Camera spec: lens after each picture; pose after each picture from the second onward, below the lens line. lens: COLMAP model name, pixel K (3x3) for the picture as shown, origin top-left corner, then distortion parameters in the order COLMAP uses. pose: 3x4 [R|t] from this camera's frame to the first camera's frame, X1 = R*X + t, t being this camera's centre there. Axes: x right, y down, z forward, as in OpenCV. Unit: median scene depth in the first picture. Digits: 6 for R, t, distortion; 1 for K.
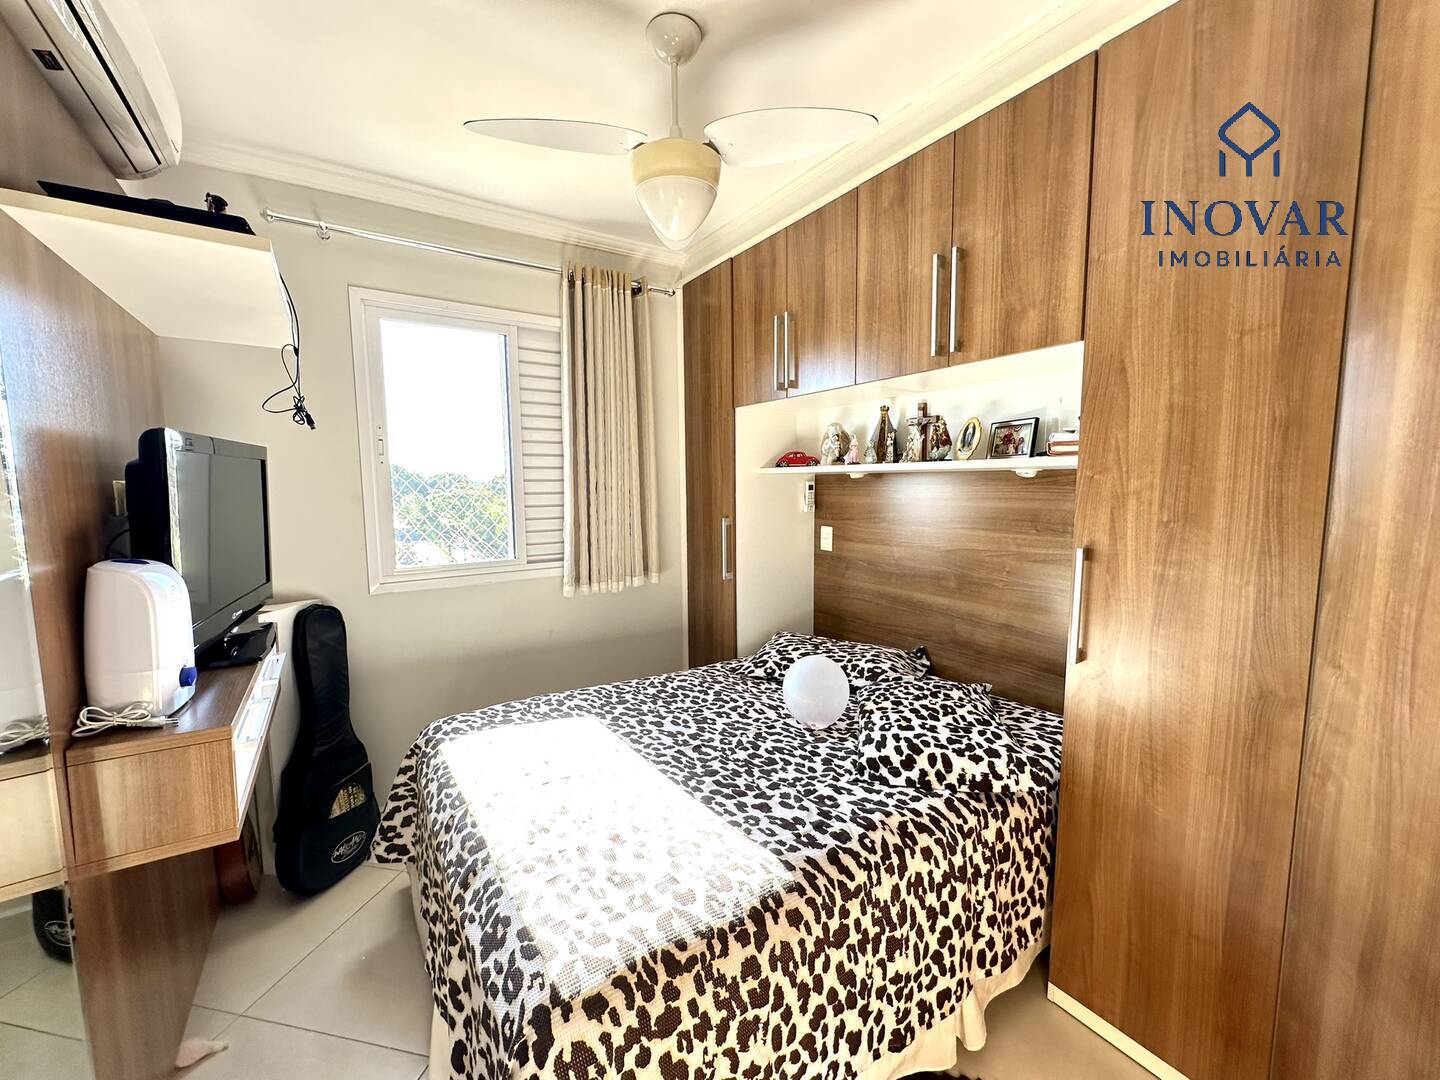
lens RADIAL K [[574.1, 0, 720.1], [0, 574.1, 539.4], [0, 0, 1]] dist [-0.003407, 0.000538]
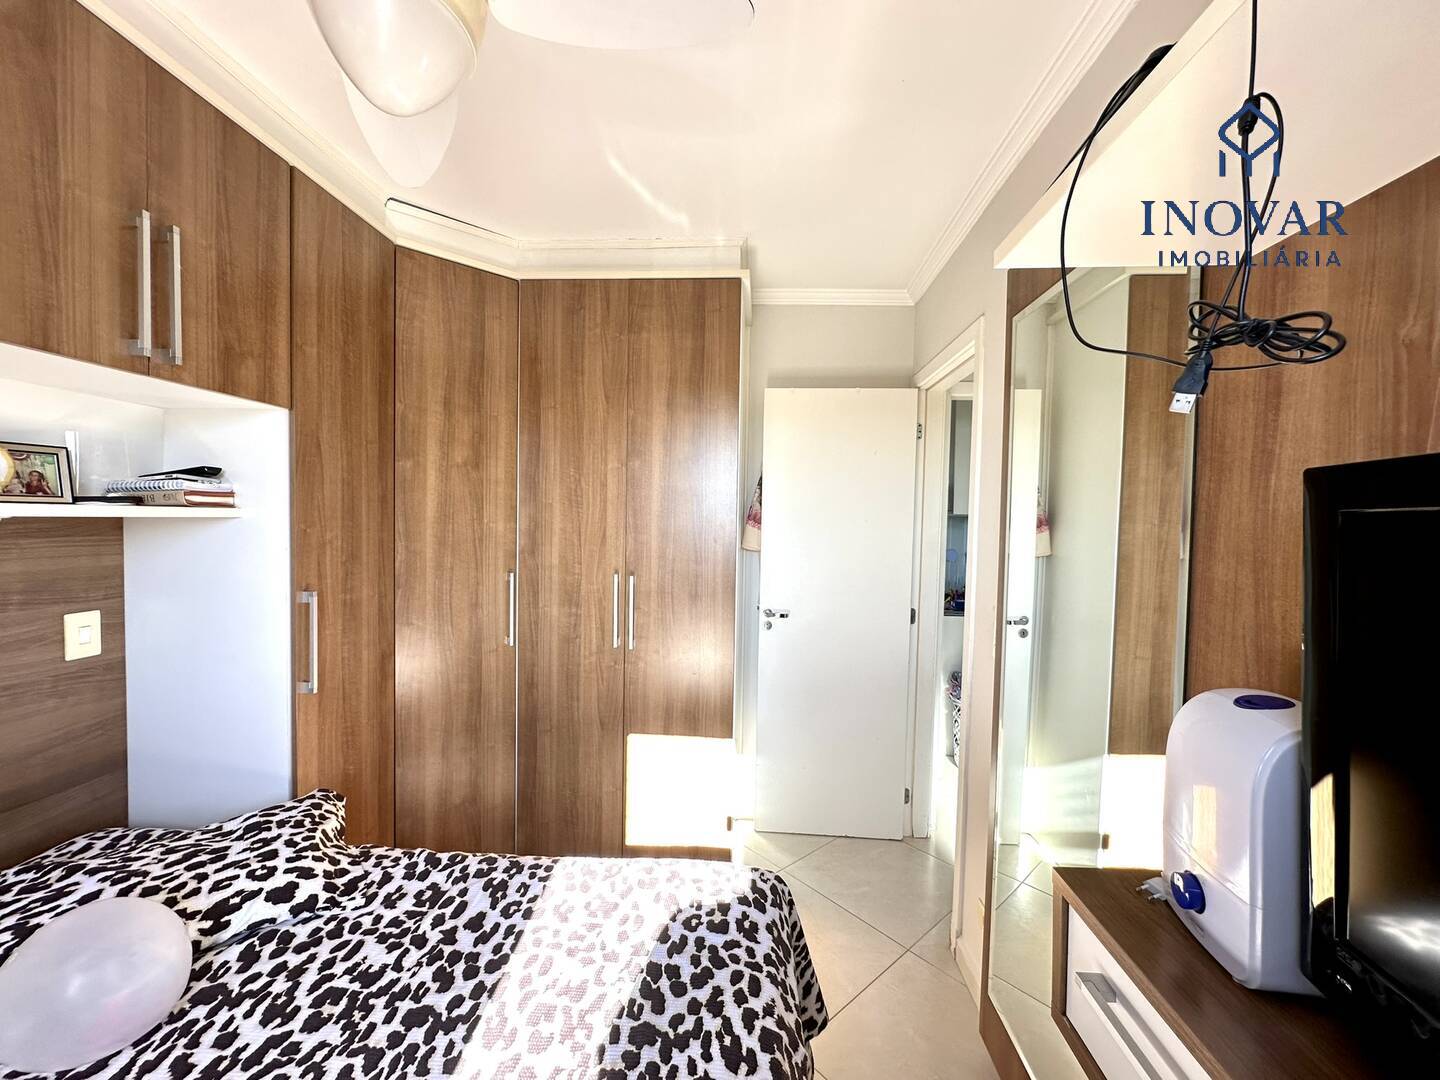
lens RADIAL K [[575.5, 0, 721.3], [0, 575.5, 539.6], [0, 0, 1]] dist [-0.003739, 0.000846]
pose [[-0.798697, -0.028081, 0.601078, -0.613520], [0.047004, 0.992947, 0.108847, -0.149068], [-0.599895, 0.115189, -0.791743, 1.194262]]
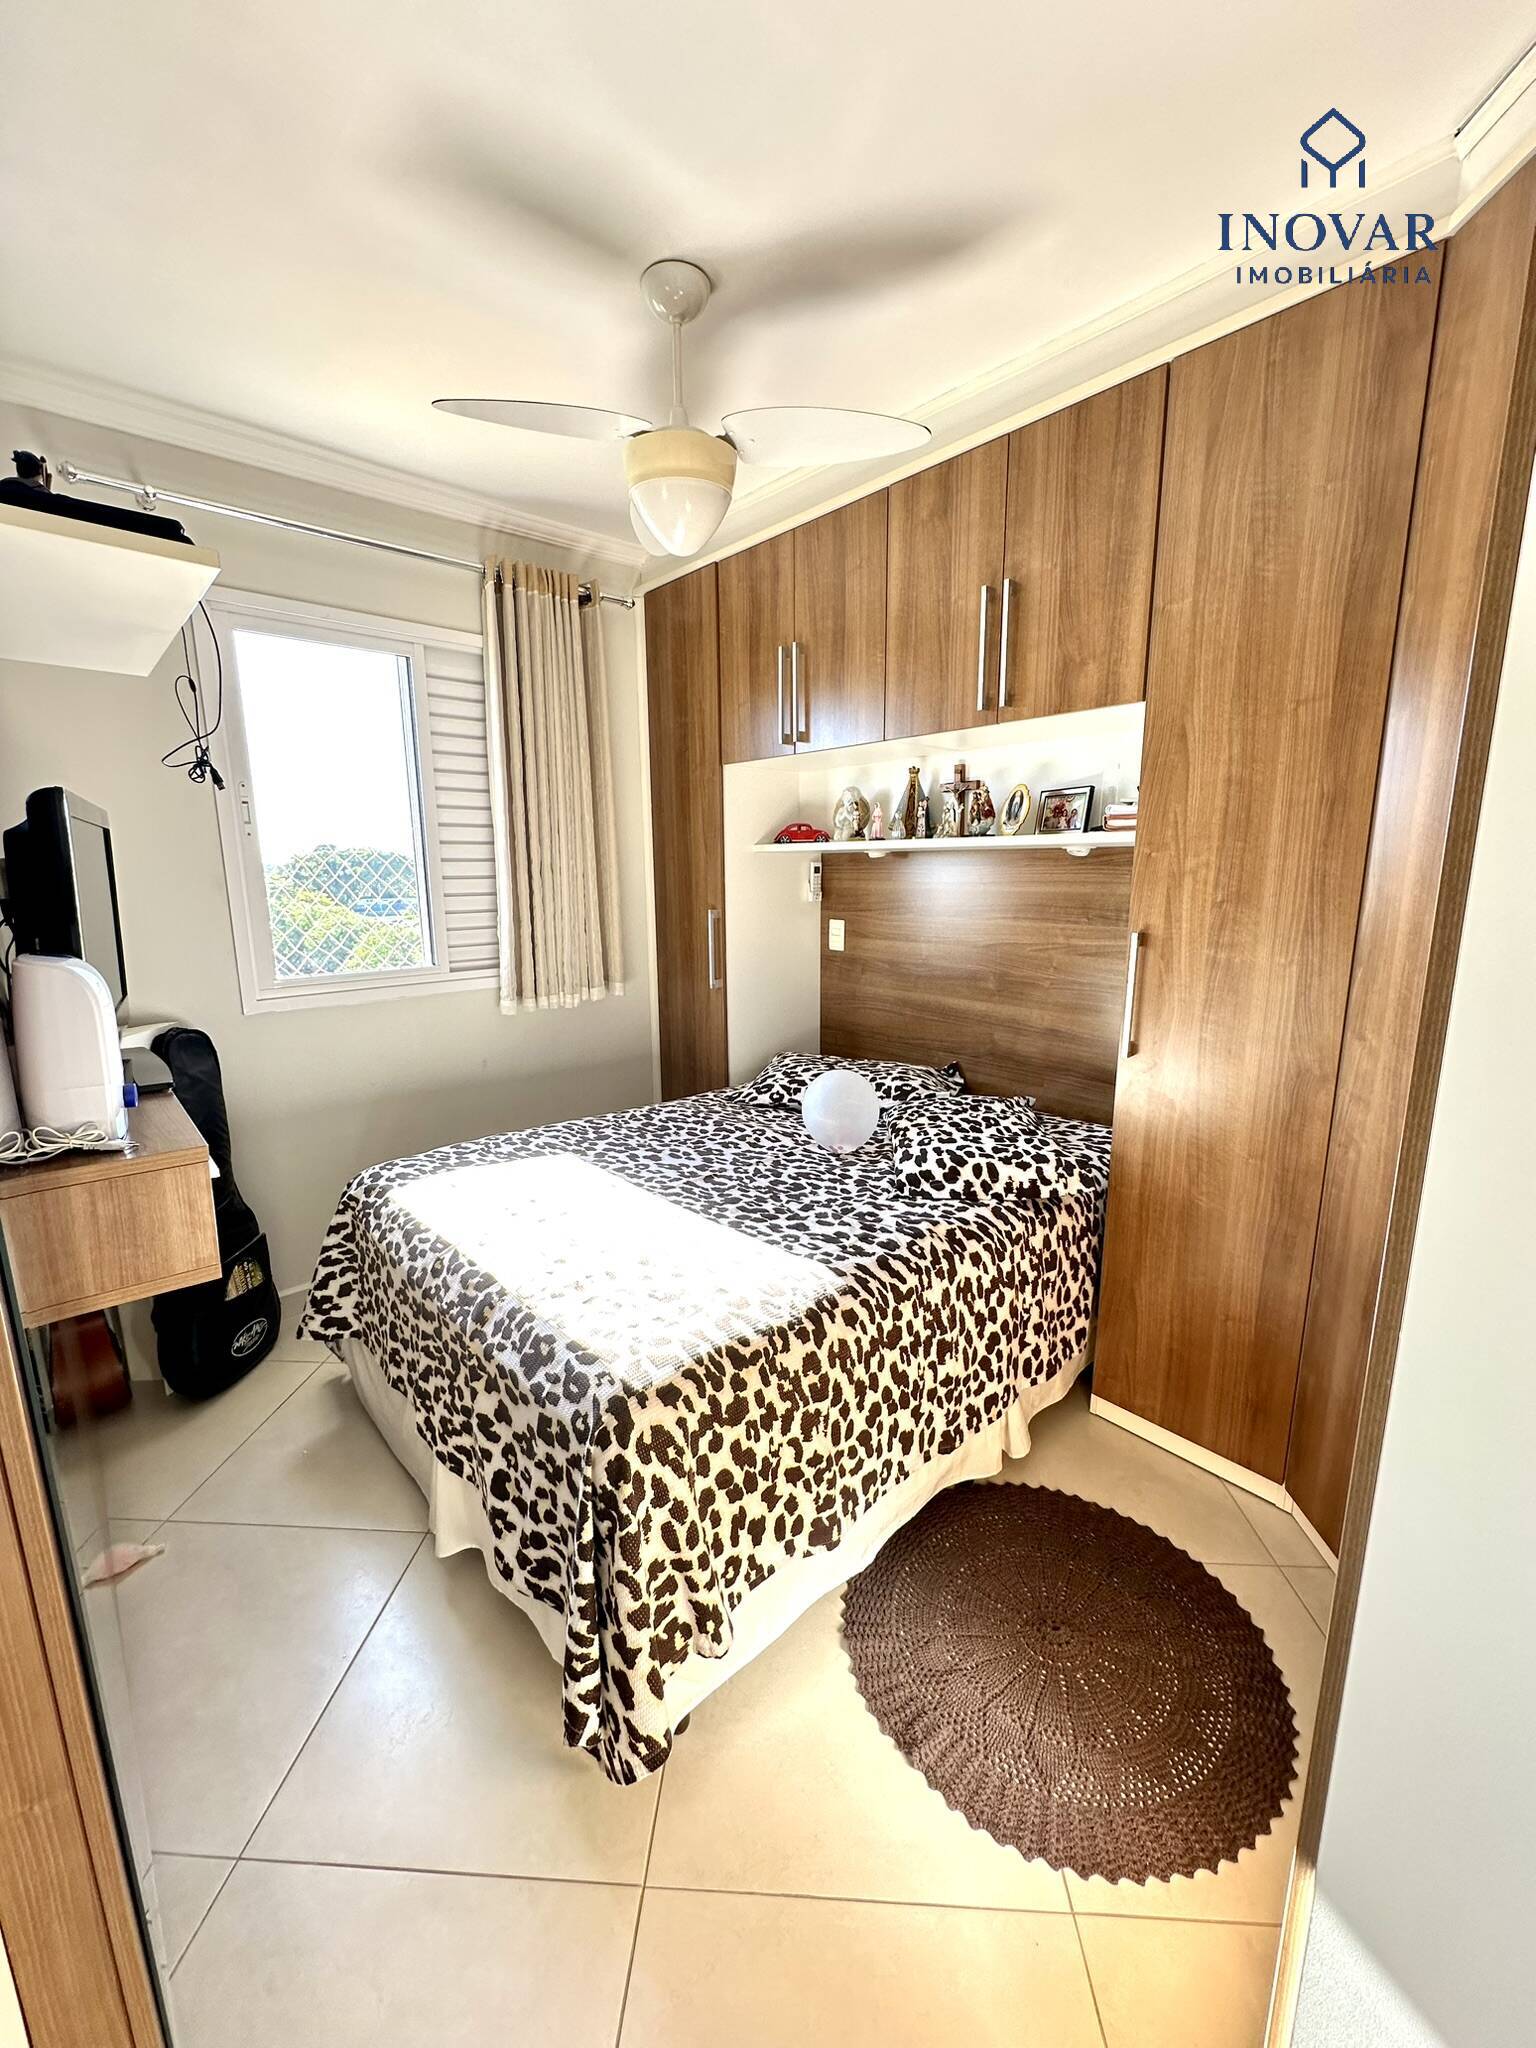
lens RADIAL K [[816.8, 0, 765.2], [0, 816.8, 1024.9], [0, 0, 1]] dist [-0.003623, 0.000838]
pose [[0.989872, -0.026272, 0.139509, -0.127198], [0.013447, 0.995660, 0.092088, 0.029073], [-0.141322, -0.089279, 0.985930, -0.192107]]
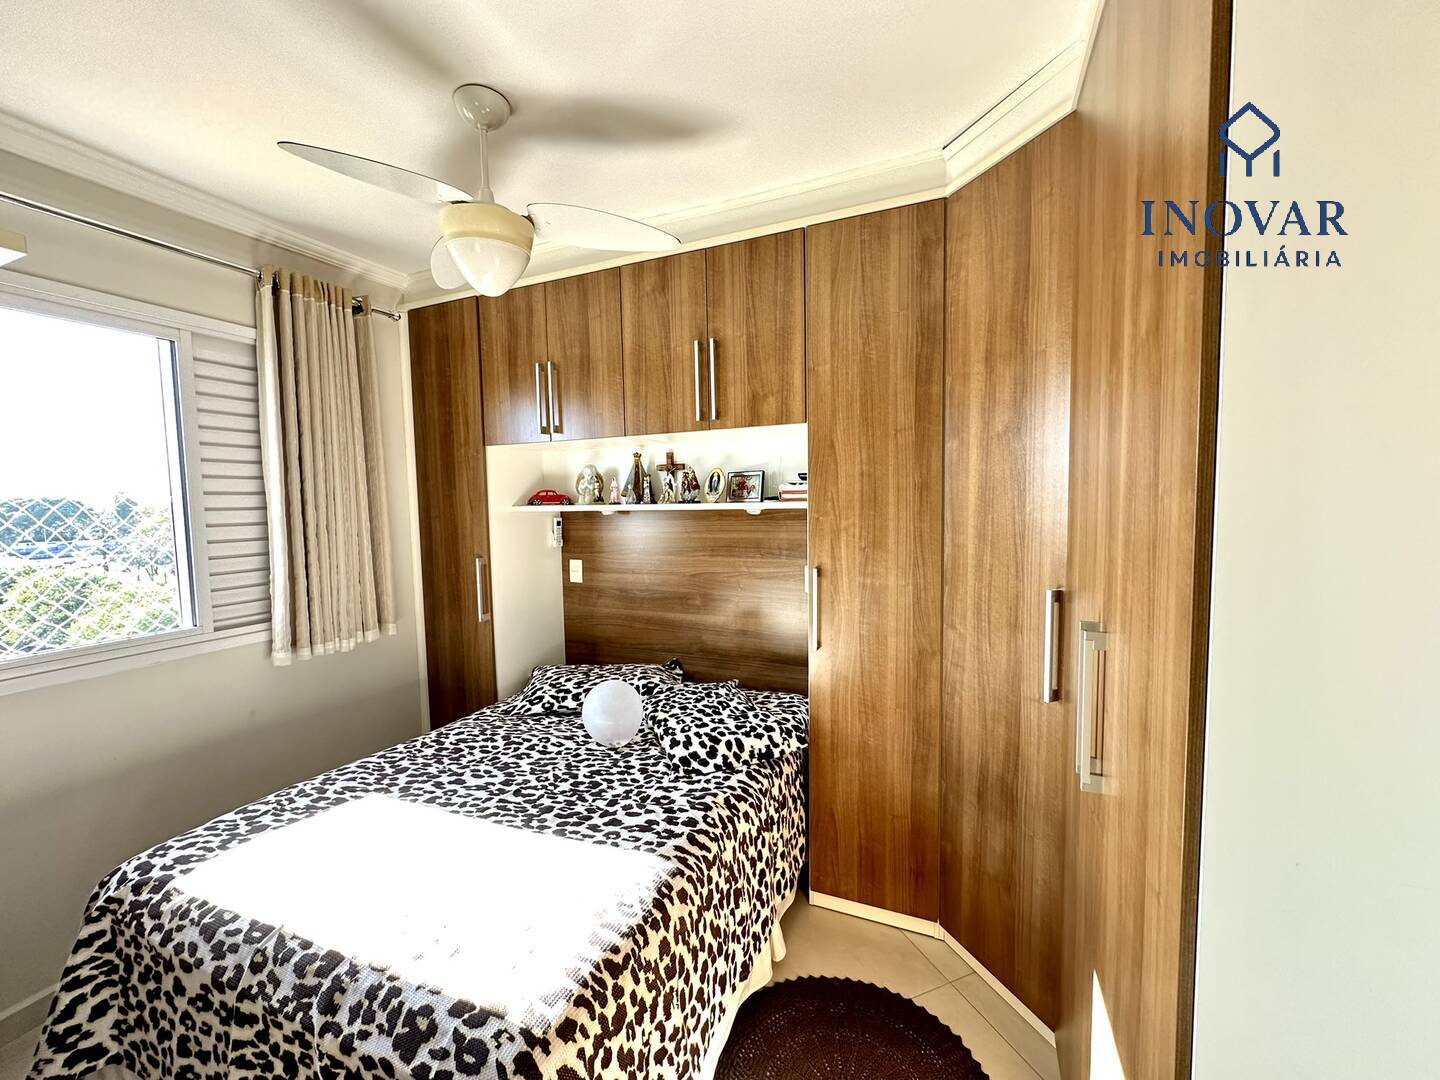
lens RADIAL K [[575.2, 0, 719.4], [0, 575.2, 539.8], [0, 0, 1]] dist [-0.003542, 0.000666]
pose [[0.839406, -0.043338, 0.541774, -0.284437], [0.064992, 0.997667, -0.020890, -0.034674], [-0.539604, 0.052746, 0.840265, -0.059601]]
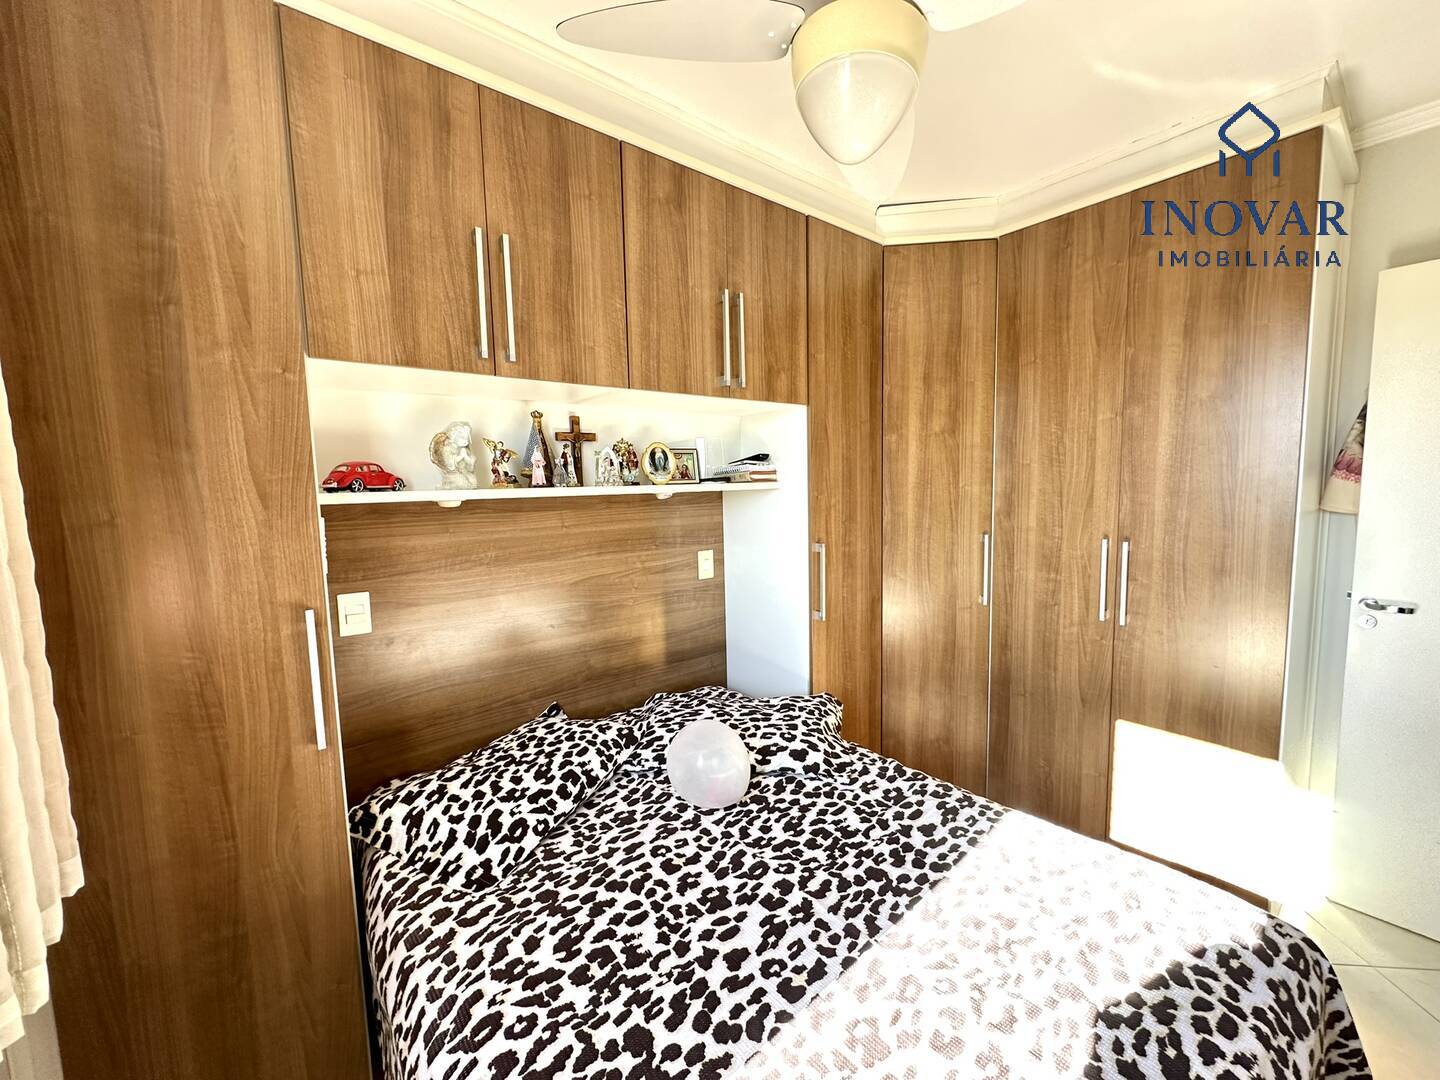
lens RADIAL K [[575.2, 0, 719.4], [0, 575.2, 539.8], [0, 0, 1]] dist [-0.003542, 0.000666]
pose [[-0.097237, -0.086365, 0.991507, -0.720993], [0.124258, 0.987380, 0.098191, -0.150344], [-0.987474, 0.132751, -0.085278, 1.181499]]
